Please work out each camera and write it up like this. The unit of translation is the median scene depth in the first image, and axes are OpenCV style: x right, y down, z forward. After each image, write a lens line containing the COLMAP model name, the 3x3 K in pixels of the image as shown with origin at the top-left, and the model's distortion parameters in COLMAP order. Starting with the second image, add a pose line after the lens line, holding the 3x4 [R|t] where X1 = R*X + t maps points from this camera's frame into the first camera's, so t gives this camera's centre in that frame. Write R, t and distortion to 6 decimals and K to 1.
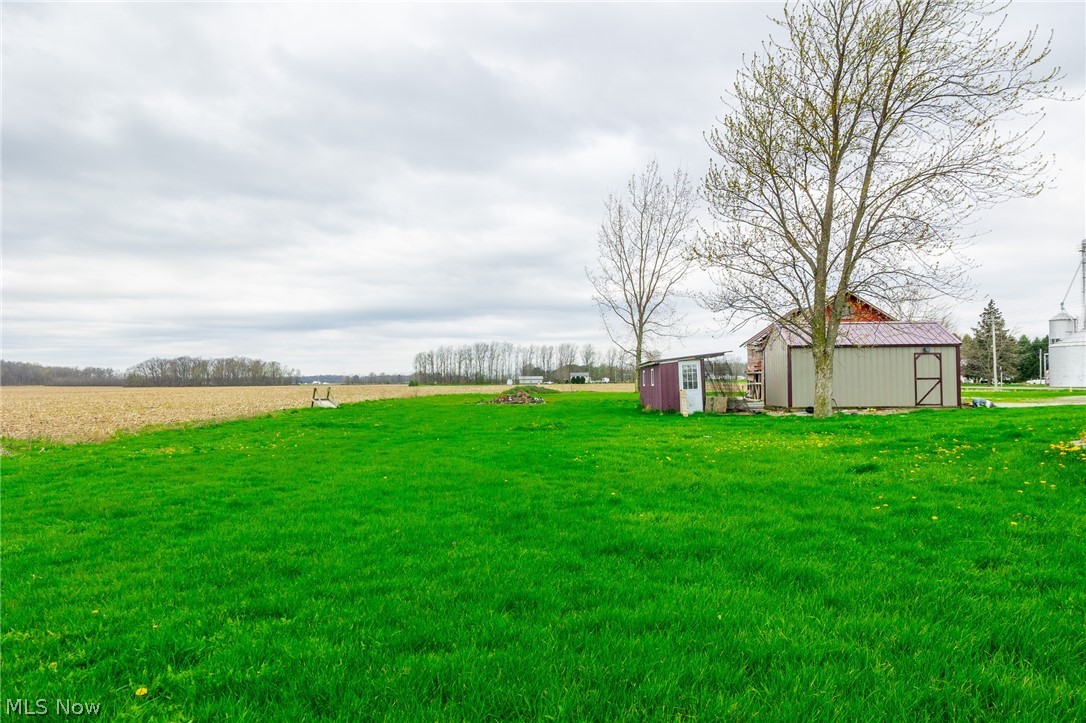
lens RADIAL K [[749.4, 0, 543.0], [0, 749.4, 362.5], [0, 0, 1]] dist [-0.002610, -0.001768]
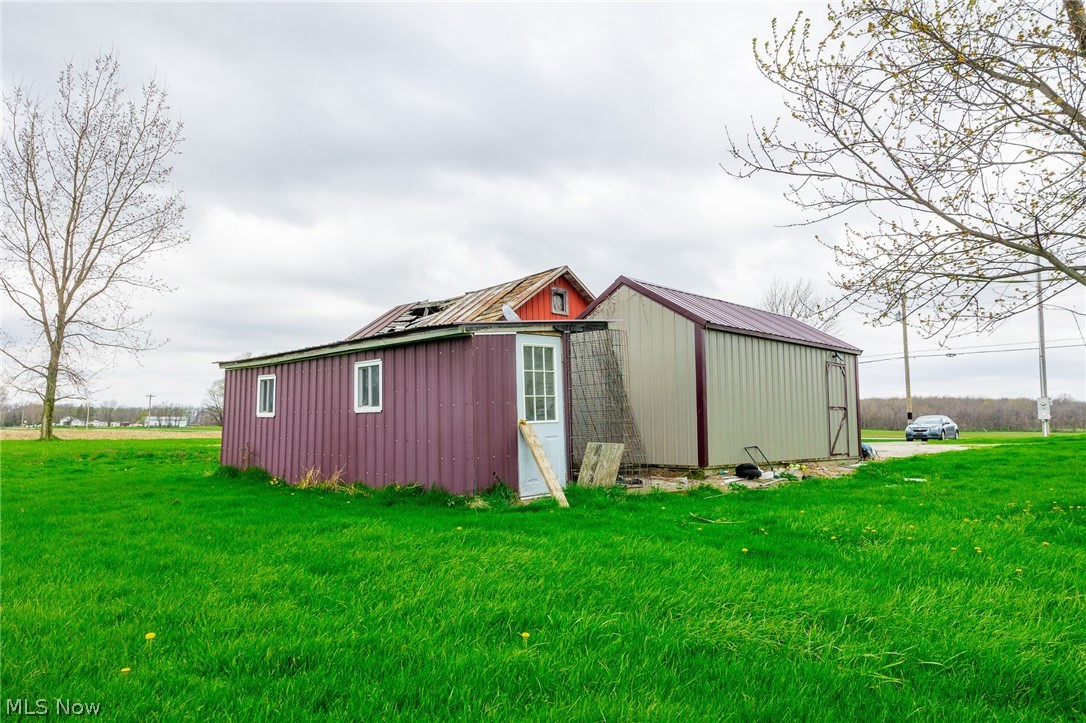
lens RADIAL K [[749.4, 0, 543.0], [0, 749.4, 363.7], [0, 0, 1]] dist [-0.002610, -0.001768]
pose [[0.702240, 0.067733, 0.708711, -0.017162], [-0.022566, 0.997082, -0.072933, 0.015103], [-0.711583, 0.035224, 0.701719, 0.332857]]
